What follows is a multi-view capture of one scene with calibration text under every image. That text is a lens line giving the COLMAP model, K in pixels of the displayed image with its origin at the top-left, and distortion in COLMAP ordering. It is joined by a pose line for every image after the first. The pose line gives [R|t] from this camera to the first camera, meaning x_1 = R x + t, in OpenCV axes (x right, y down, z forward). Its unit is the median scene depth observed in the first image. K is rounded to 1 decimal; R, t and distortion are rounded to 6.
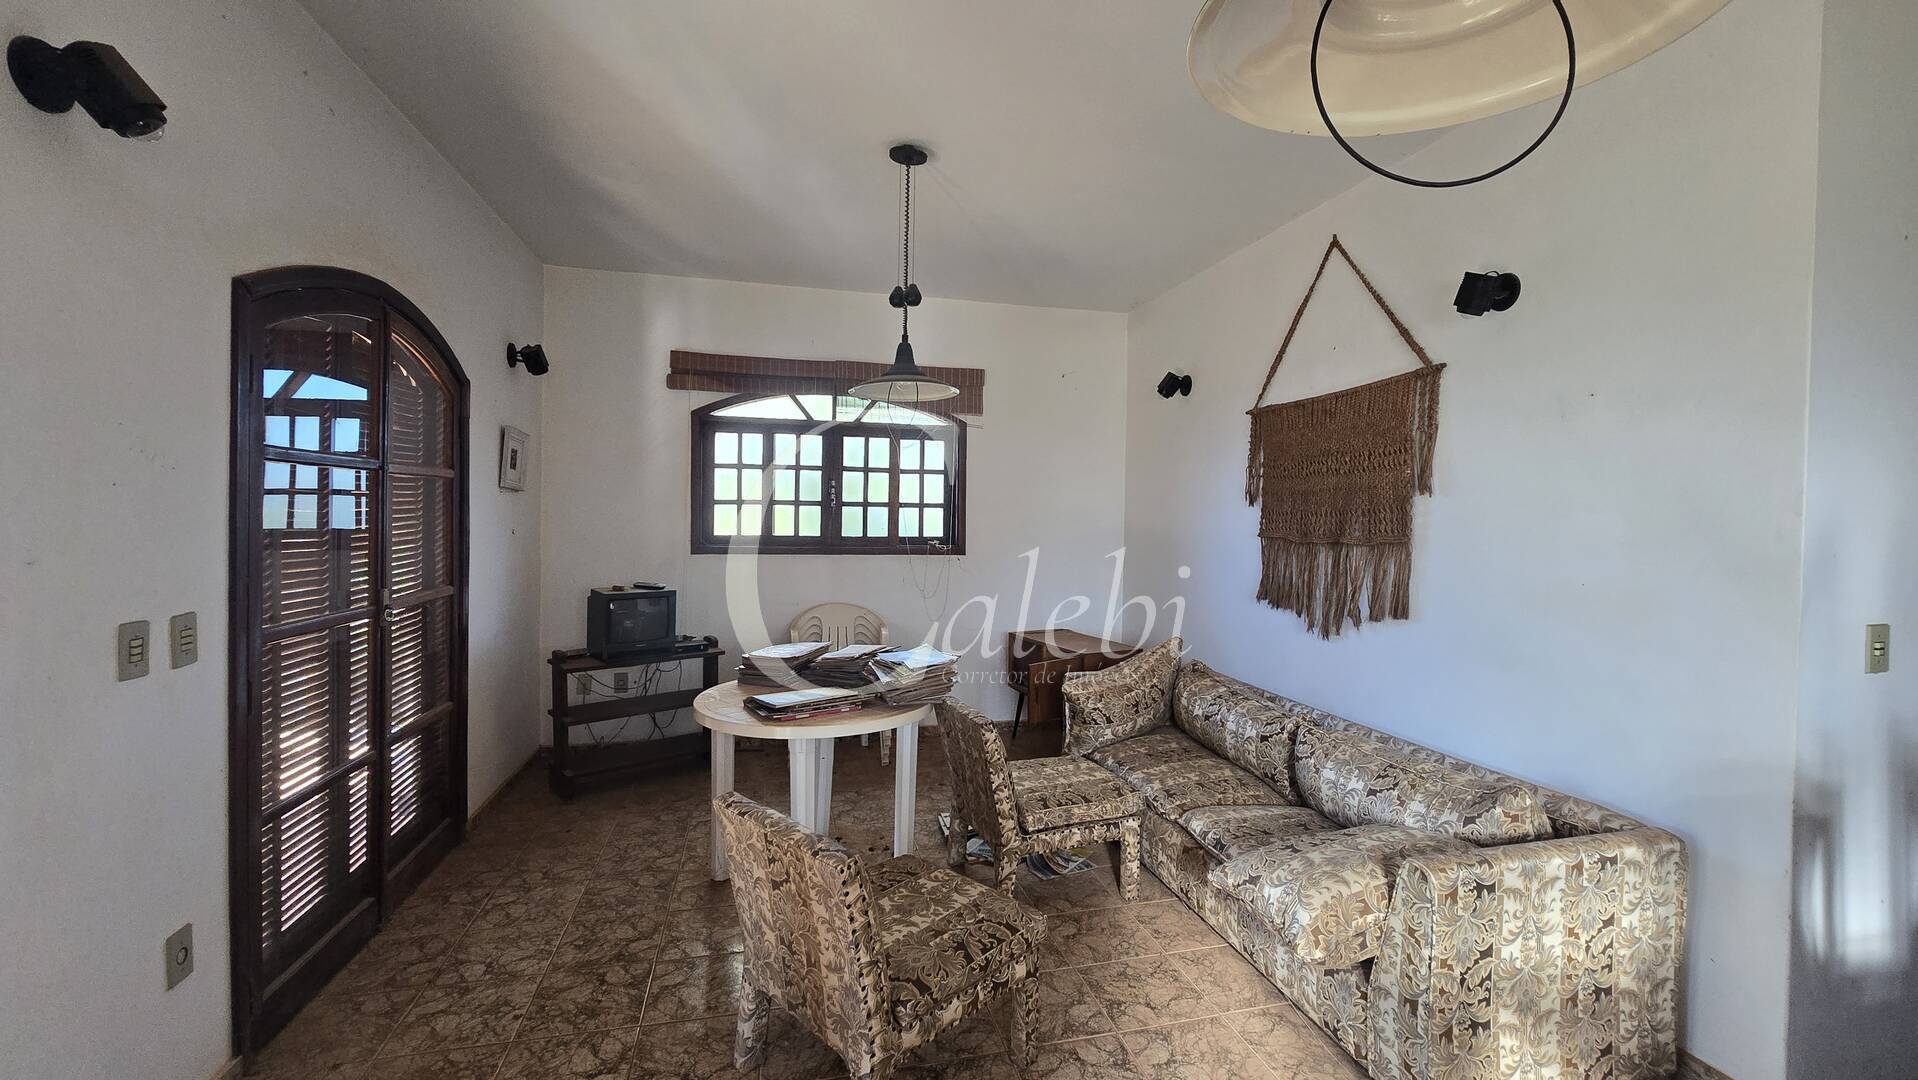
lens RADIAL K [[786.8, 0, 963.7], [0, 786.8, 530.1], [0, 0, 1]] dist [-0.002672, 0.000512]
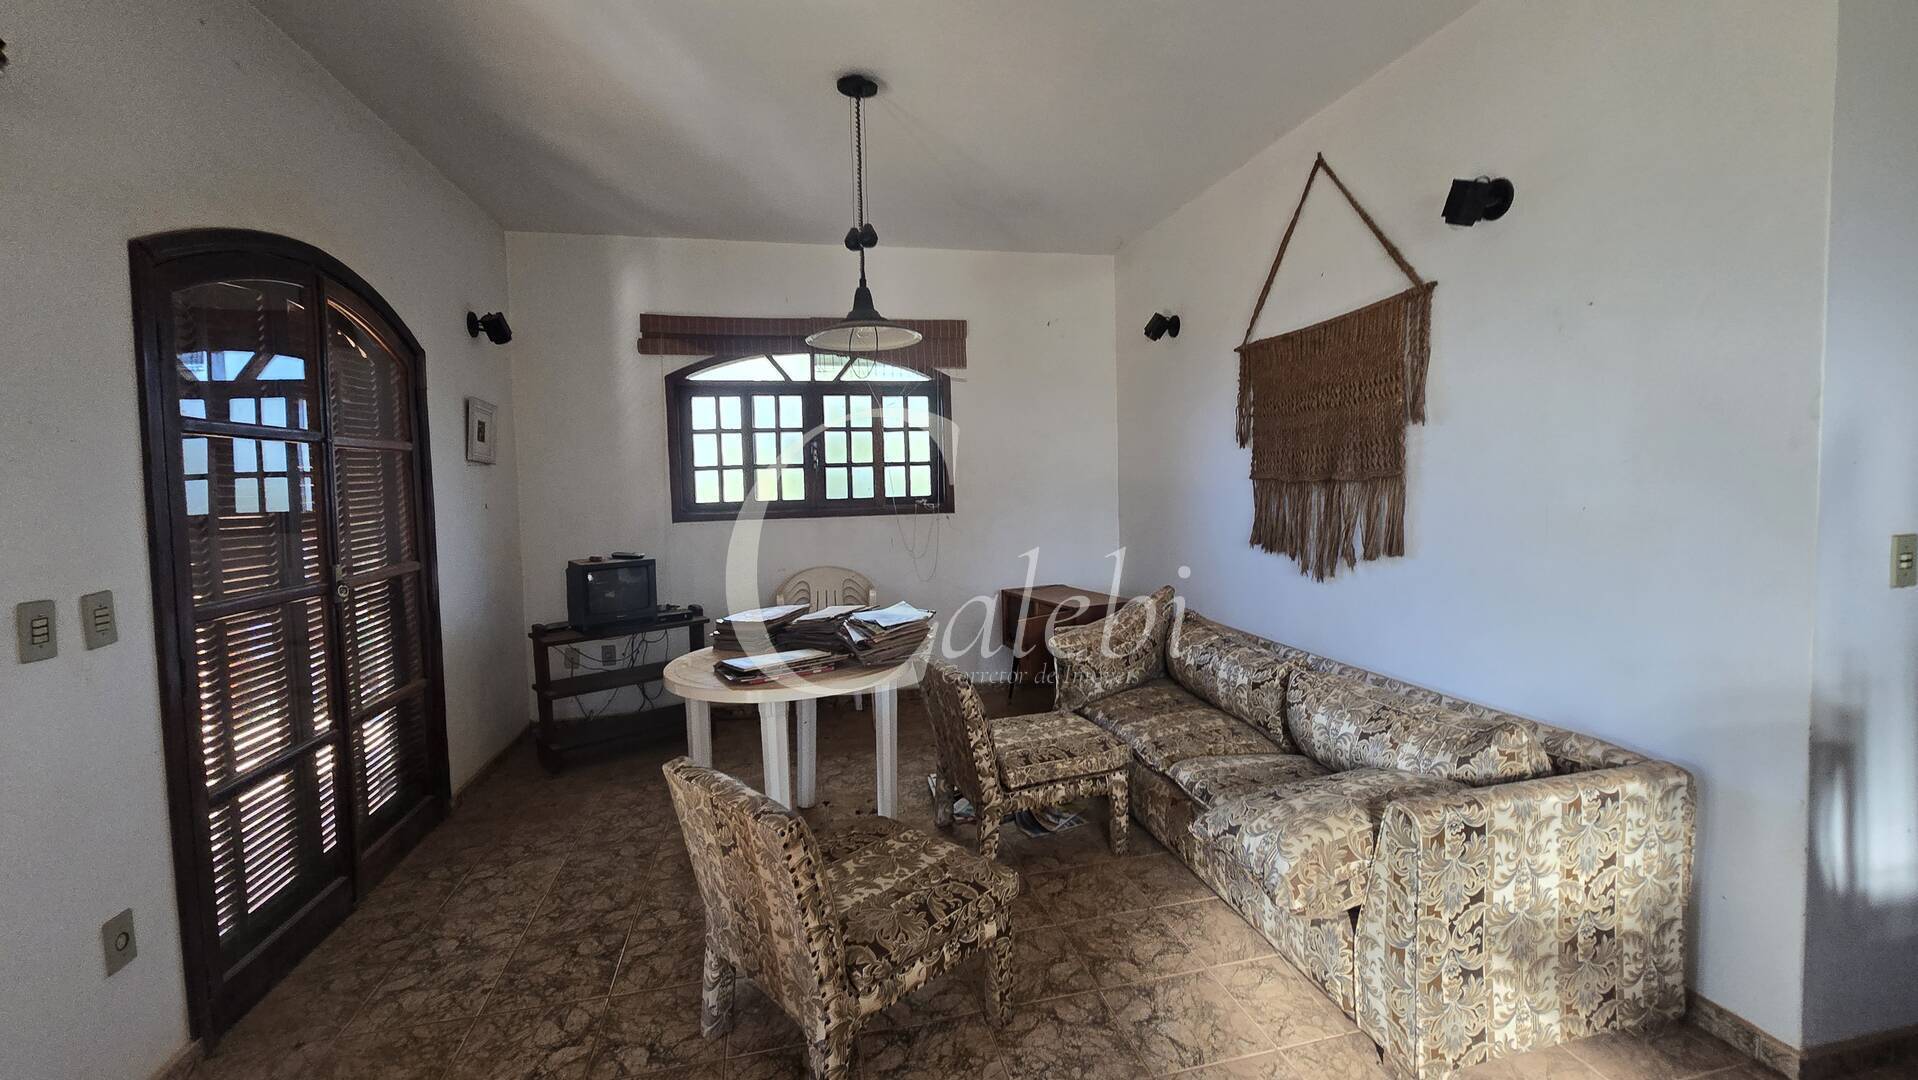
lens RADIAL K [[789.5, 0, 961.1], [0, 789.5, 525.6], [0, 0, 1]] dist [-0.002130, 0.000437]
pose [[0.998965, -0.040206, -0.021262, 0.055400], [0.040972, 0.998479, 0.036891, 0.020915], [0.019747, -0.037724, 0.999093, 0.038637]]
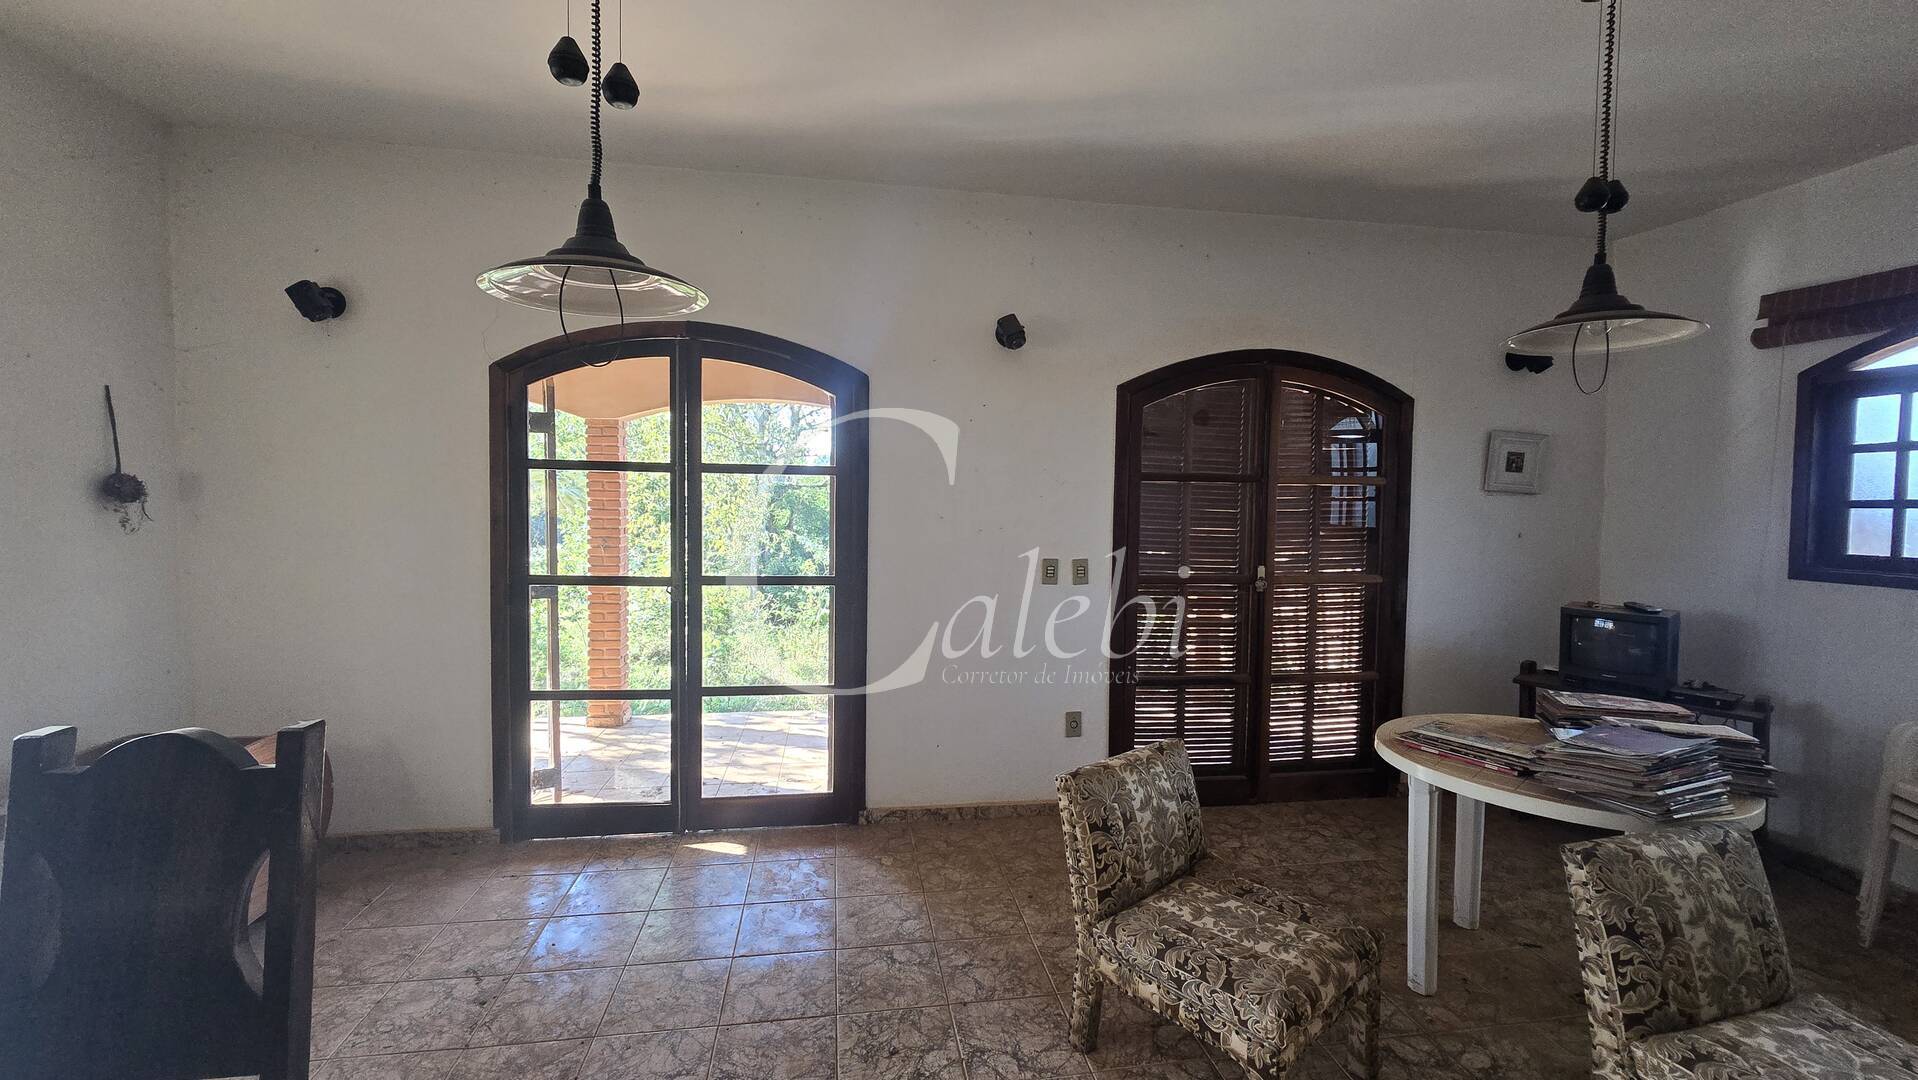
lens RADIAL K [[789.5, 0, 961.1], [0, 789.5, 525.6], [0, 0, 1]] dist [-0.002130, 0.000437]
pose [[-0.082330, 0.022744, -0.996346, 0.685198], [-0.035477, 0.999039, 0.025737, -0.014280], [0.995973, 0.037466, -0.081444, 0.540401]]
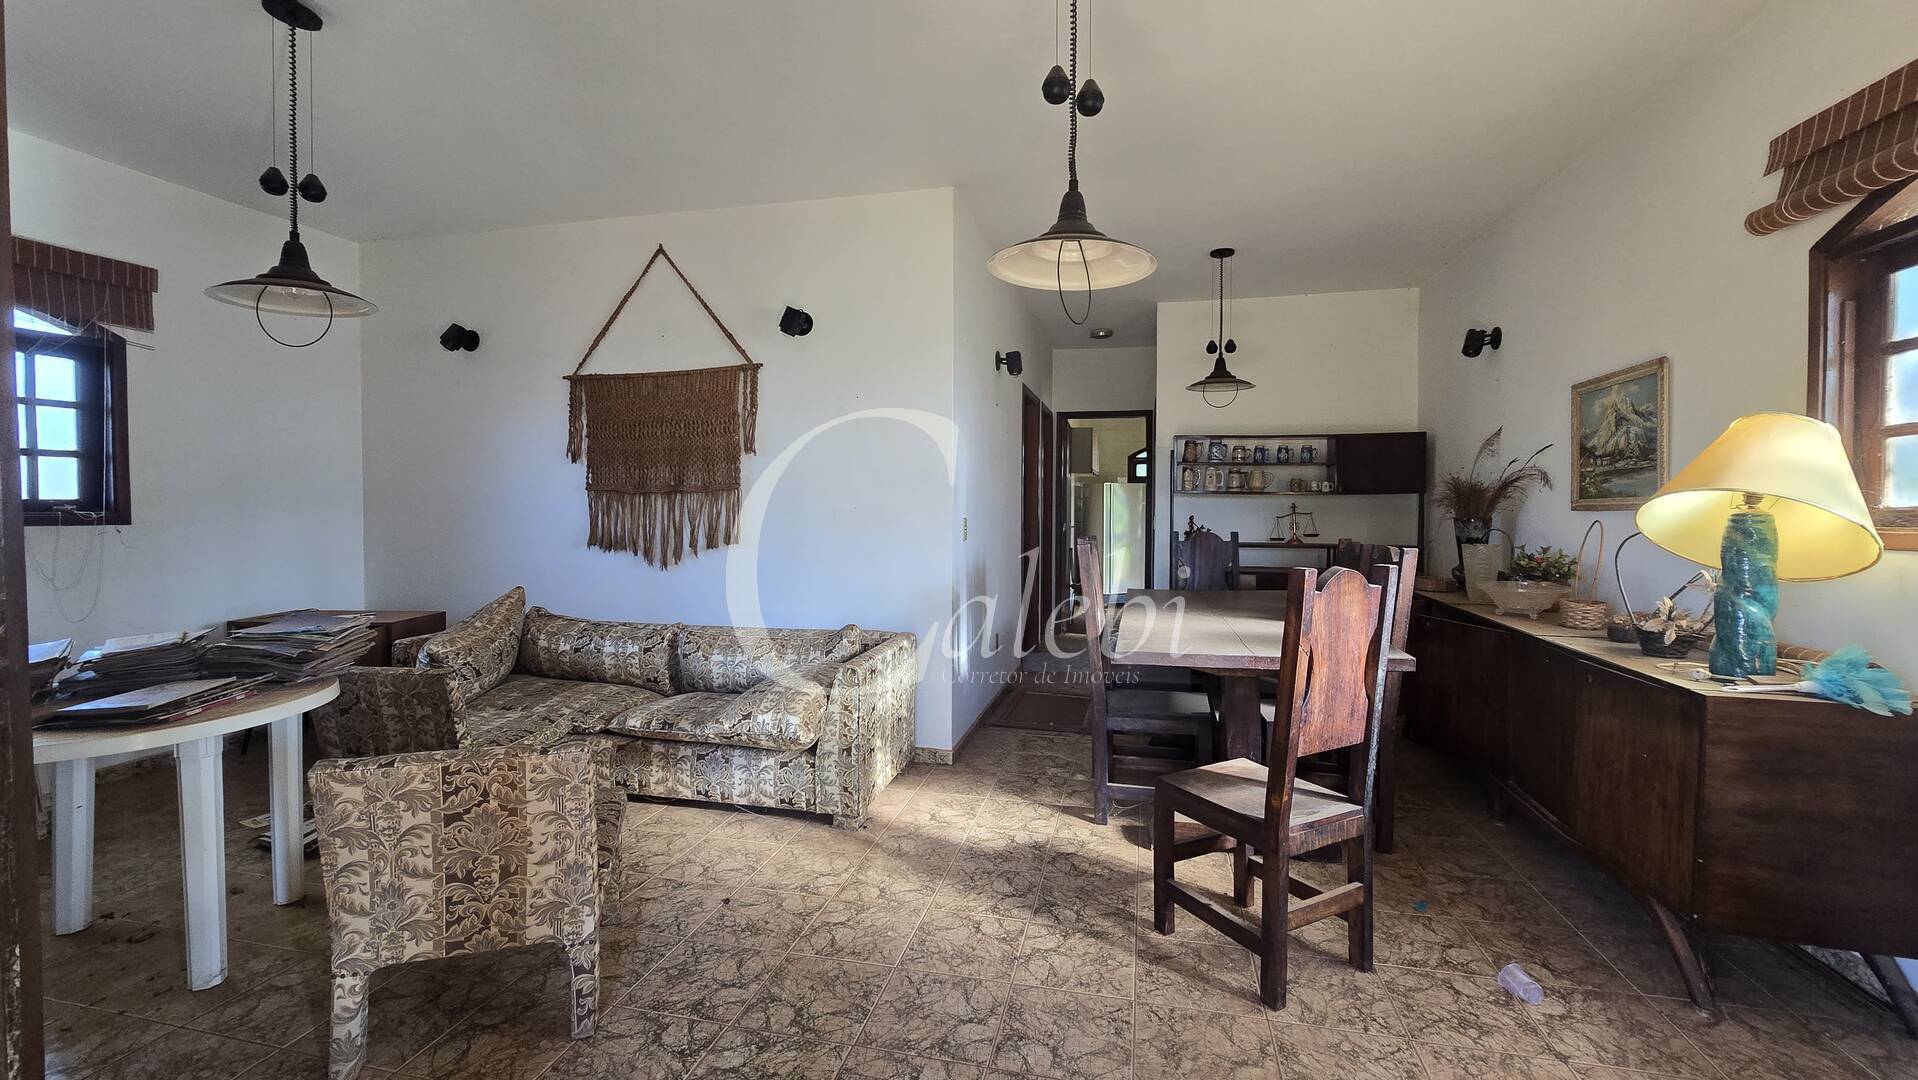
lens RADIAL K [[786.8, 0, 963.7], [0, 786.8, 530.1], [0, 0, 1]] dist [-0.002672, 0.000512]
pose [[0.461711, -0.041667, 0.886051, -0.514332], [0.021909, 0.999127, 0.035569, 0.051316], [-0.886760, 0.002990, 0.462221, 0.000778]]
